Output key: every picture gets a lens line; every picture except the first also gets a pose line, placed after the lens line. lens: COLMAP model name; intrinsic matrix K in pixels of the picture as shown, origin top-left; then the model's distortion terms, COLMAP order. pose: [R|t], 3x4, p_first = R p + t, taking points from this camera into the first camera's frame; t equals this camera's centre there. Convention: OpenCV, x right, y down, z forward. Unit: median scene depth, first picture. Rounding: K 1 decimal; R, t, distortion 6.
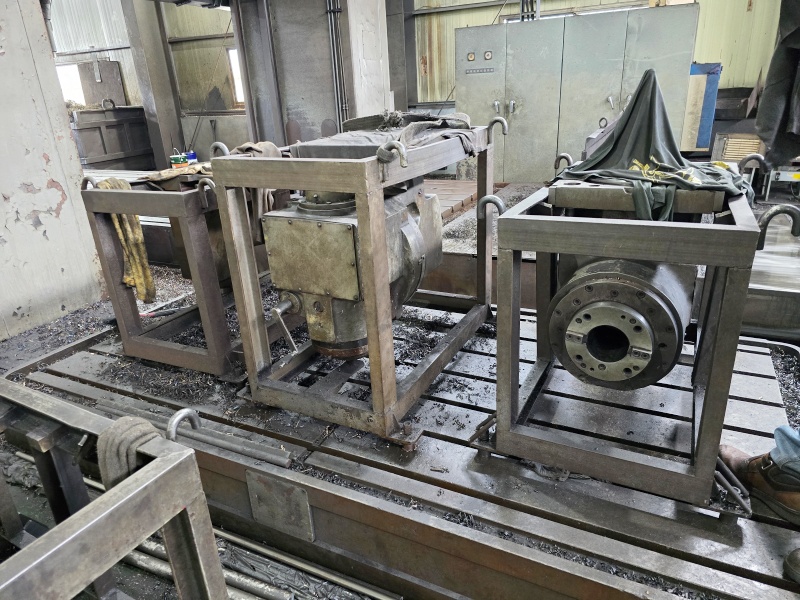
lens RADIAL K [[544.9, 0, 400.0], [0, 544.9, 292.6], [0, 0, 1]] dist [0.059201, -0.053433]
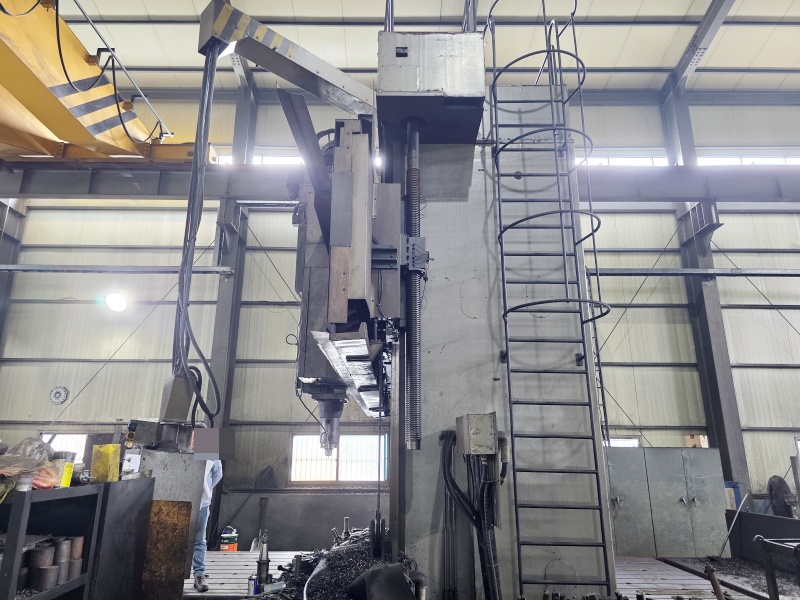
lens RADIAL K [[544.9, 0, 400.0], [0, 544.9, 292.6], [0, 0, 1]] dist [0.059201, -0.053433]
pose [[0.894413, 0.178258, 0.410182, -1.002905], [0.105946, 0.806585, -0.581546, 0.004857], [-0.434512, 0.563599, 0.702535, -0.084728]]
